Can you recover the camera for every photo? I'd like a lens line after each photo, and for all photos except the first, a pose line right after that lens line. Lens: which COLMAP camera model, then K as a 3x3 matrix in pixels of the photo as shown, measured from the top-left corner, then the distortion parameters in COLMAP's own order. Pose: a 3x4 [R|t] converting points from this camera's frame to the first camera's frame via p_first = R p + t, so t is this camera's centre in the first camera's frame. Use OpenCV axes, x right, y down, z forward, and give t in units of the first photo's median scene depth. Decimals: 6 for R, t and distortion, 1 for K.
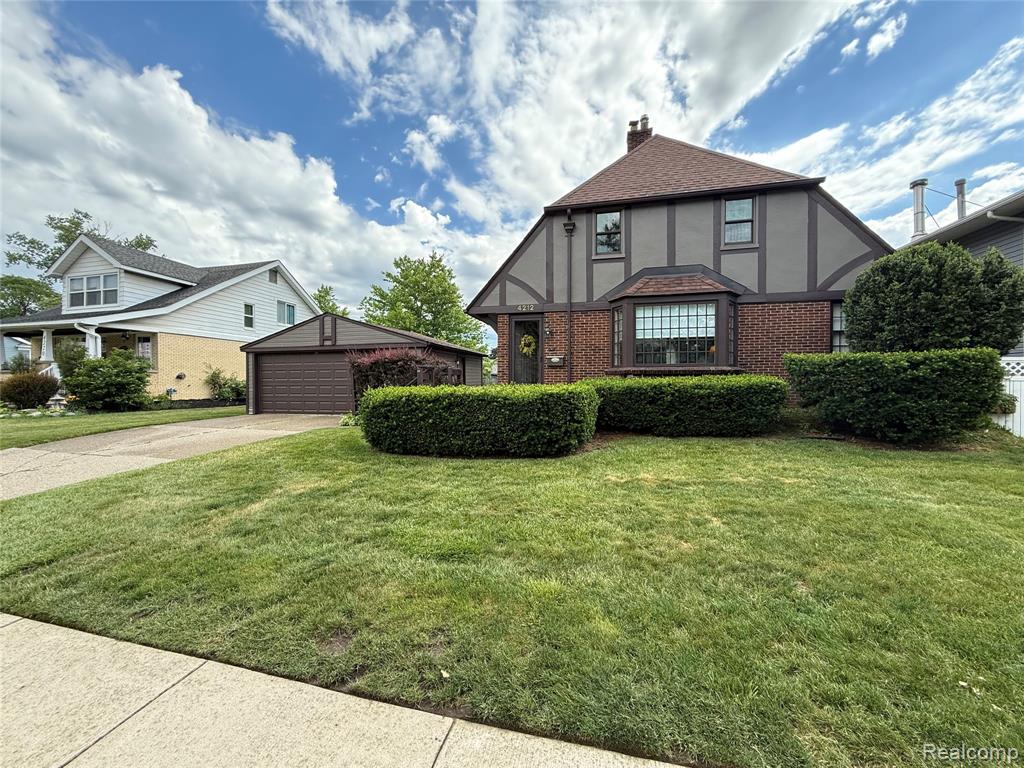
lens RADIAL K [[411.5, 0, 507.6], [0, 411.5, 380.7], [0, 0, 1]] dist [-0.000976, -0.000203]
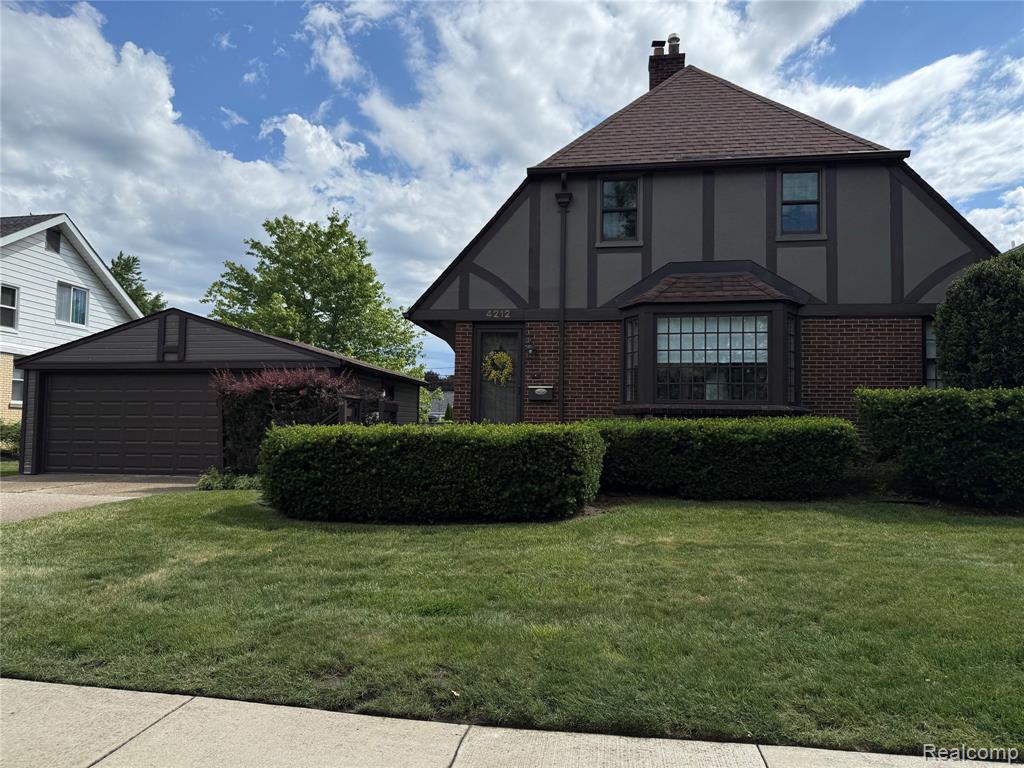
lens RADIAL K [[797.1, 0, 512.0], [0, 797.1, 384.0], [0, 0, 1]] dist [0.131956, -0.227176]
pose [[0.994210, 0.021403, 0.105304, -0.074493], [-0.014165, 0.997516, -0.069007, 0.030178], [-0.106520, 0.067116, 0.992043, -0.317619]]
